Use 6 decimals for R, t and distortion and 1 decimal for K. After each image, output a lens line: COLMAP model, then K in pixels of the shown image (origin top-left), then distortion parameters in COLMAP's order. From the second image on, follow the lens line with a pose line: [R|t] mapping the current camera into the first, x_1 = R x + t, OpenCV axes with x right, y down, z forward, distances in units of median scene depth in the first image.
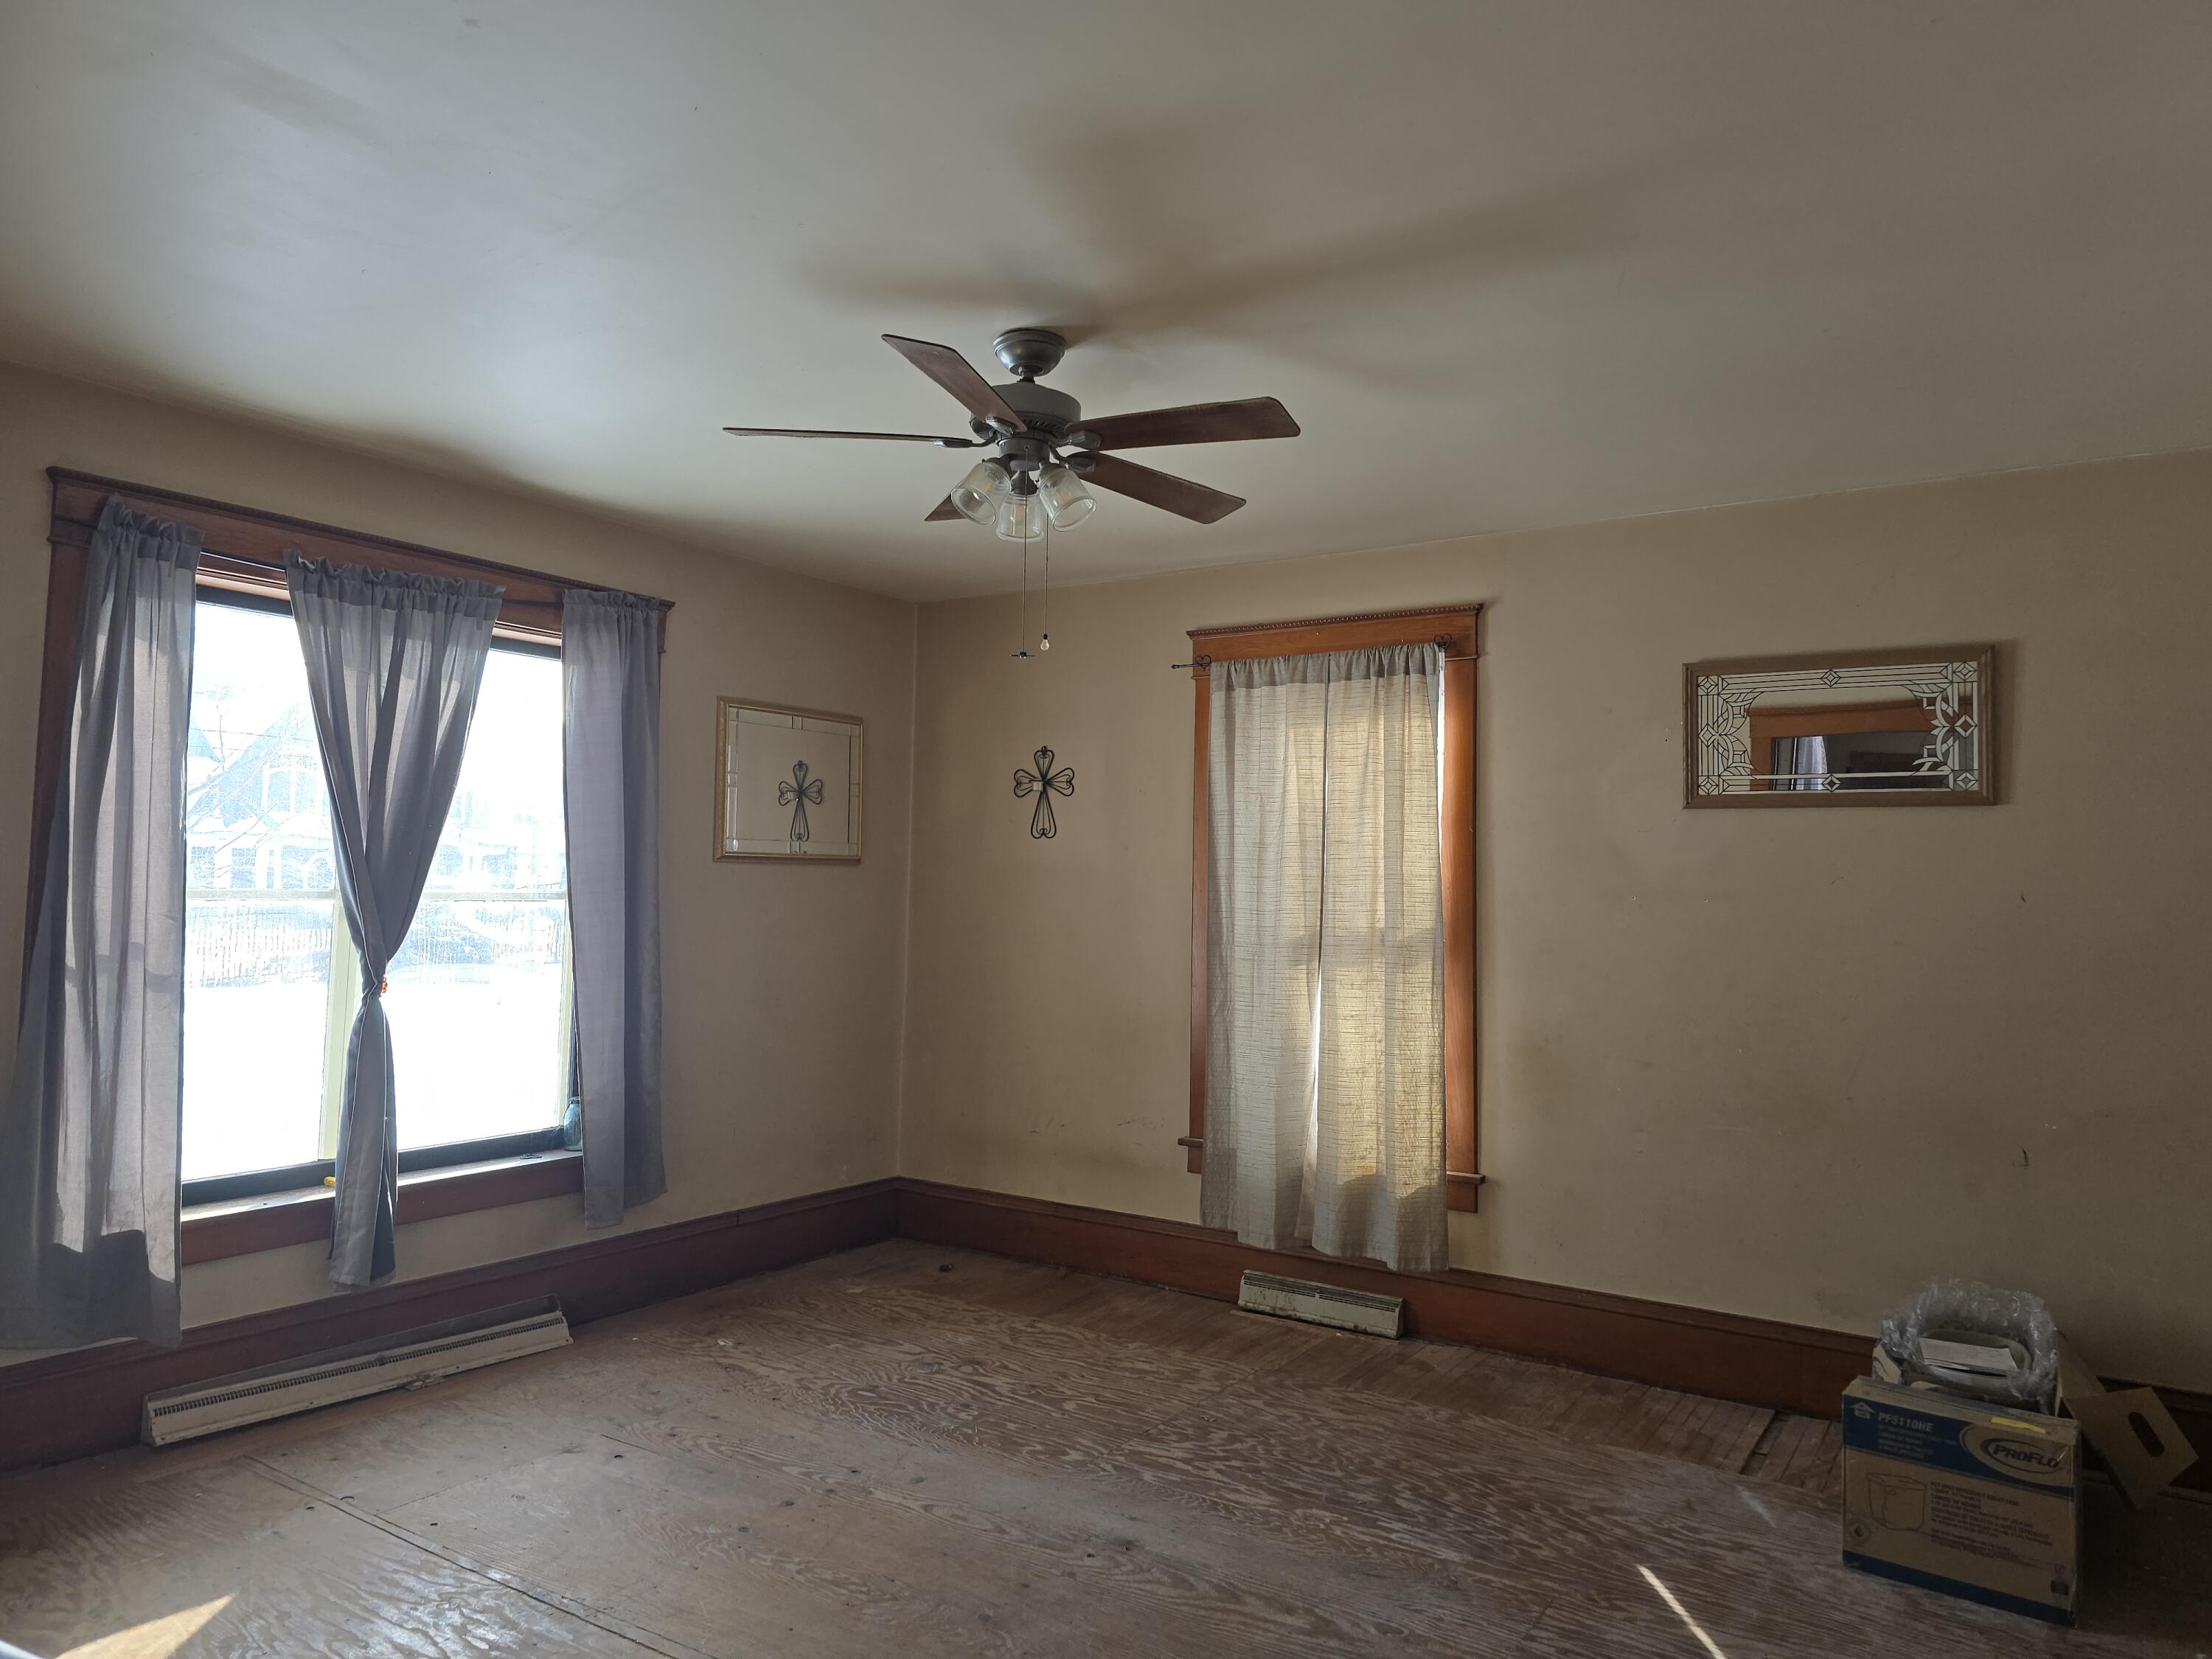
lens RADIAL K [[1414.2, 0, 1108.3], [0, 1414.2, 830.8], [0, 0, 1]] dist [0.012057, -0.002821]
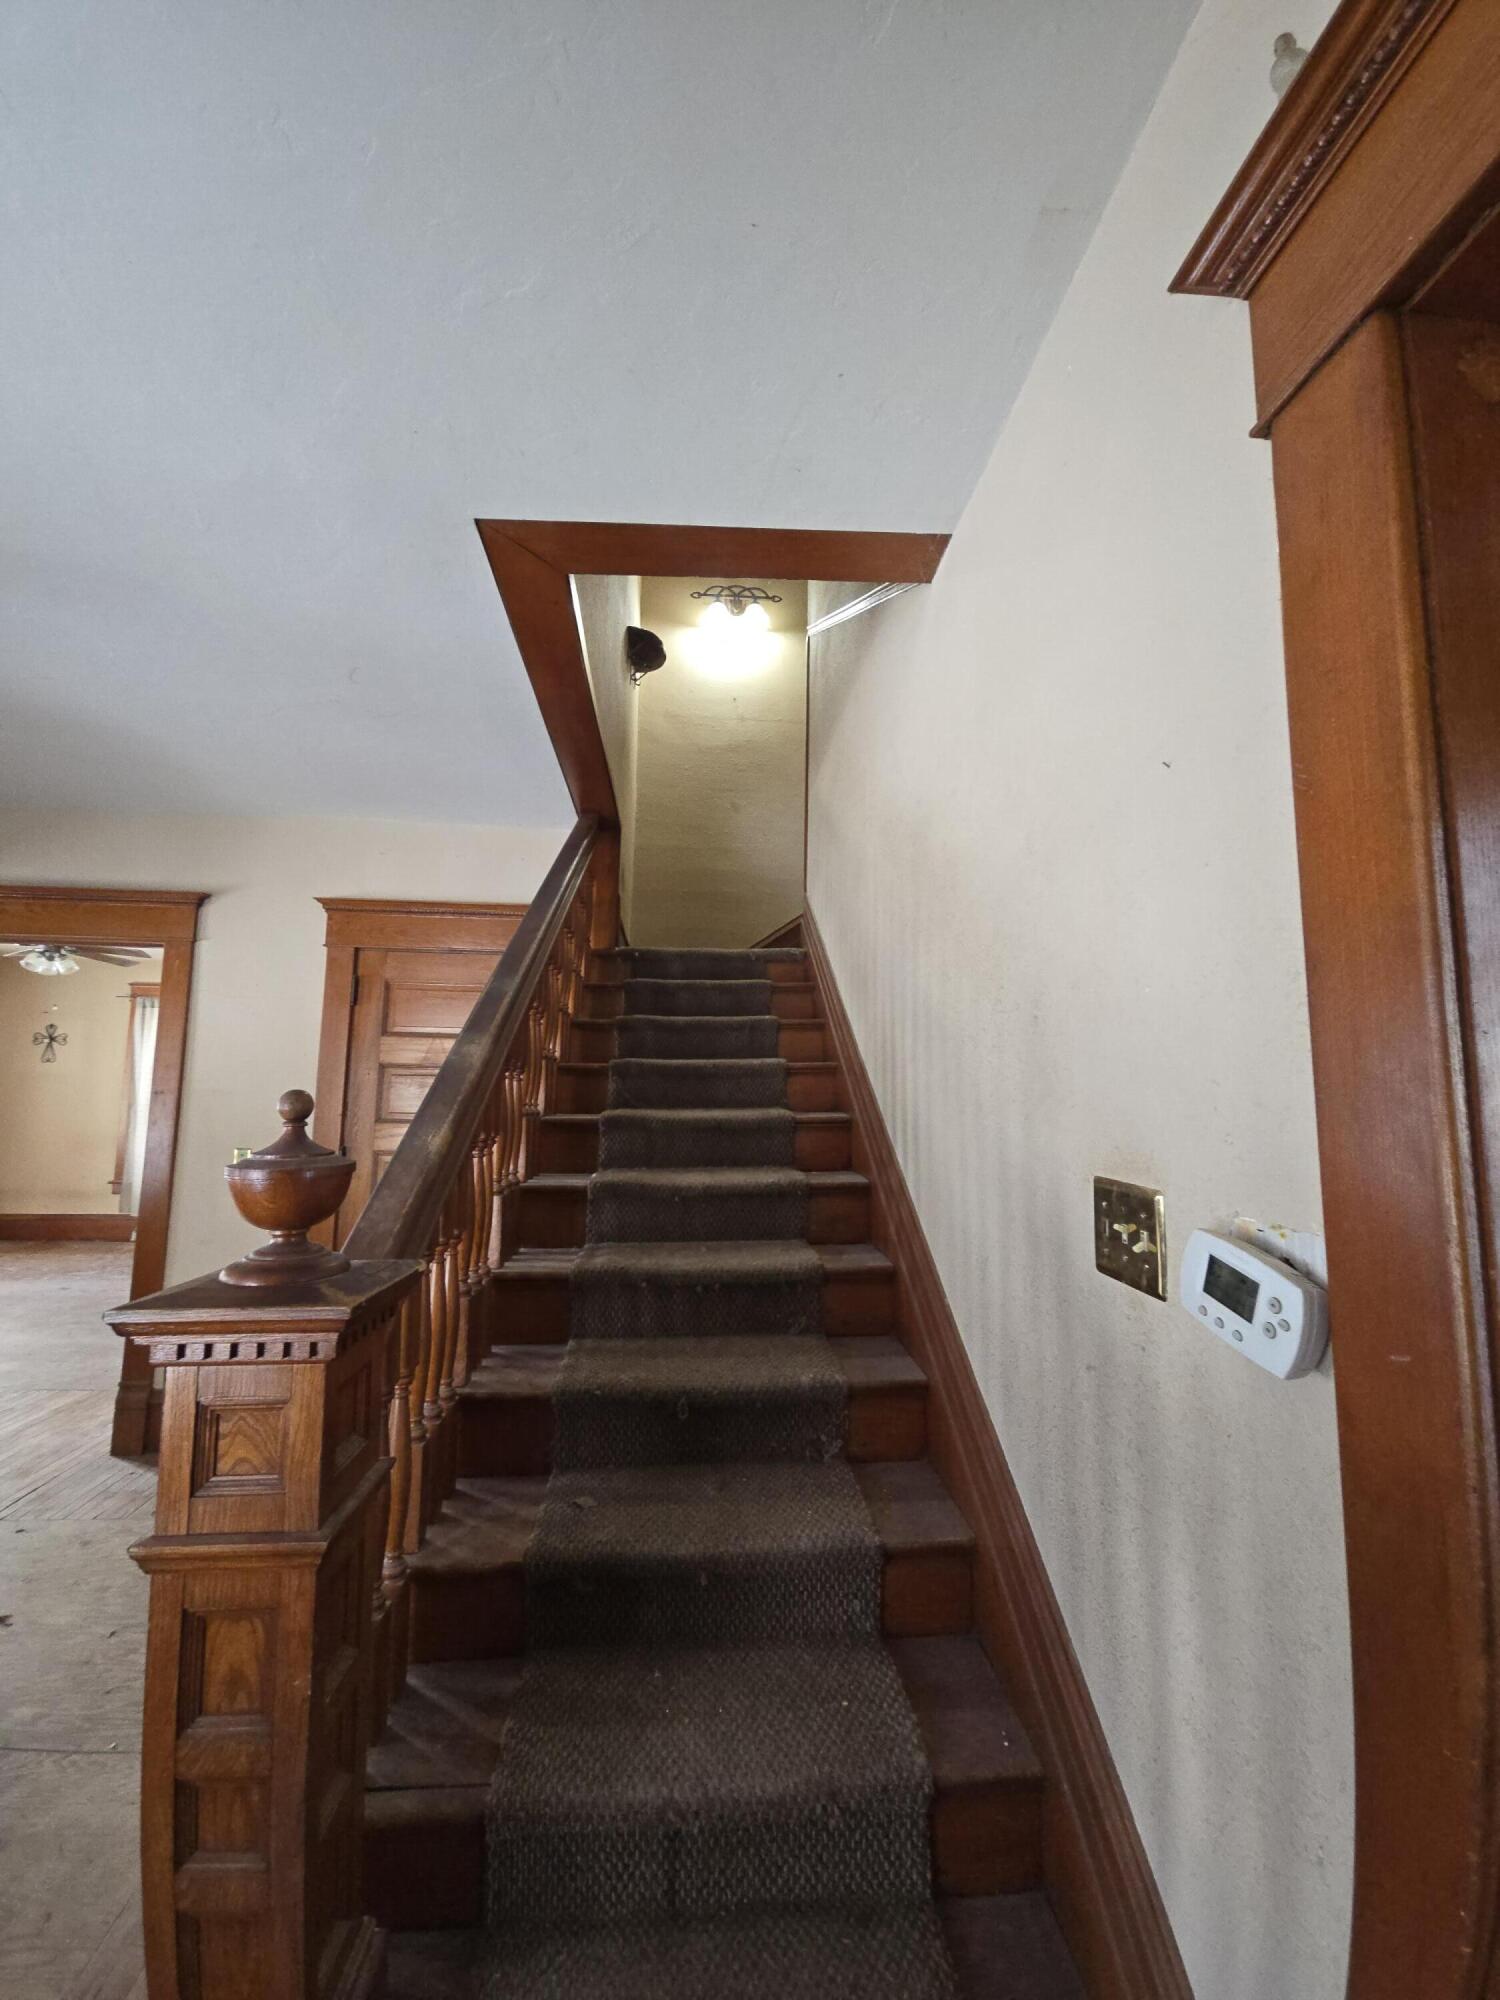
lens RADIAL K [[805.0, 0, 748.7], [0, 805.0, 996.2], [0, 0, 1]] dist [0.000541, -0.003898]
pose [[0.782699, 0.061557, 0.619349, 0.035929], [-0.010173, 0.996230, -0.086158, -0.001718], [-0.622318, 0.061135, 0.780374, -0.875083]]
